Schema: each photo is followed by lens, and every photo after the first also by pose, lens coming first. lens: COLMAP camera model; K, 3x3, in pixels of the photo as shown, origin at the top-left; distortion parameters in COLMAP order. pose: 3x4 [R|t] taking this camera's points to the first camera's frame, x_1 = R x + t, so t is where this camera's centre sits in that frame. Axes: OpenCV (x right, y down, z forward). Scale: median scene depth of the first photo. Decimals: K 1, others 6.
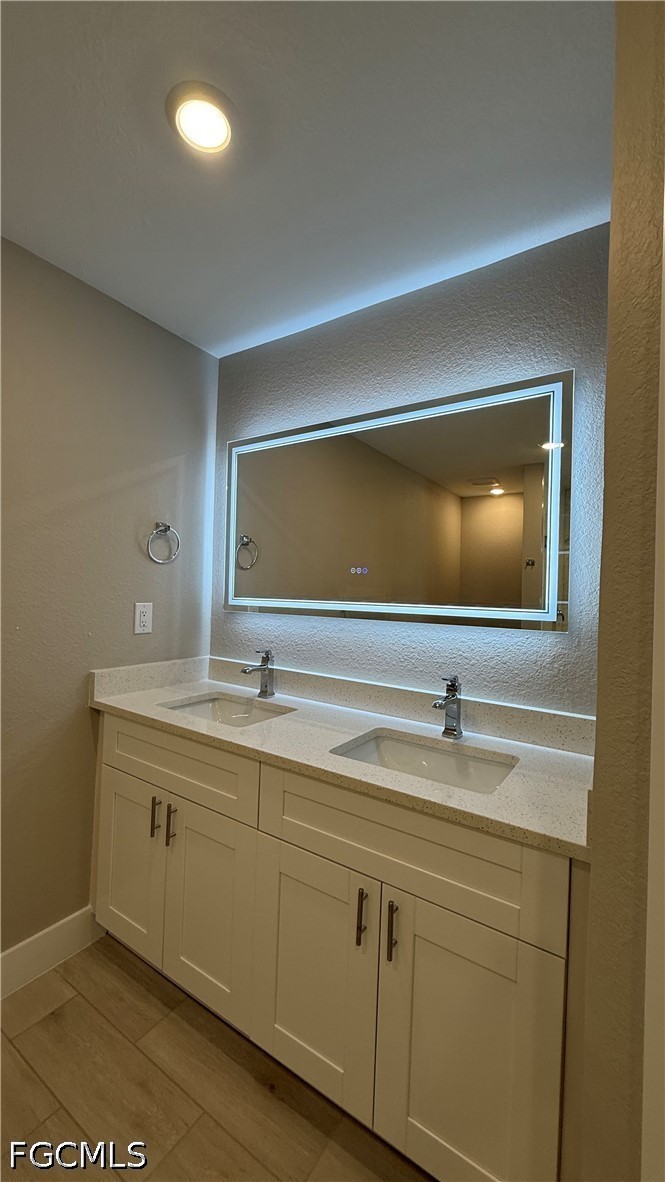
lens RADIAL K [[472.0, 0, 332.0], [0, 472.0, 588.8], [0, 0, 1]] dist [0.000140, -0.000146]
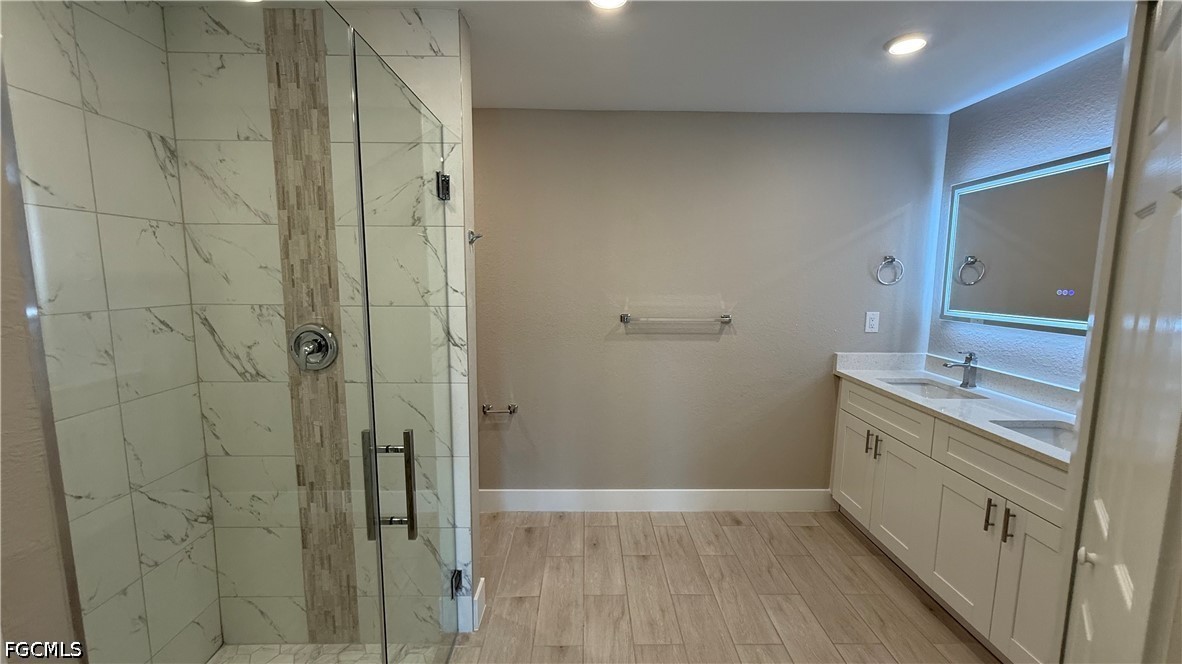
lens RADIAL K [[472.0, 0, 592.8], [0, 472.0, 331.9], [0, 0, 1]] dist [0.000140, -0.000146]
pose [[0.566569, 0.073081, -0.820767, 0.335318], [0.012991, 0.995143, 0.097575, -0.065711], [0.823912, -0.065946, 0.562868, -0.583014]]
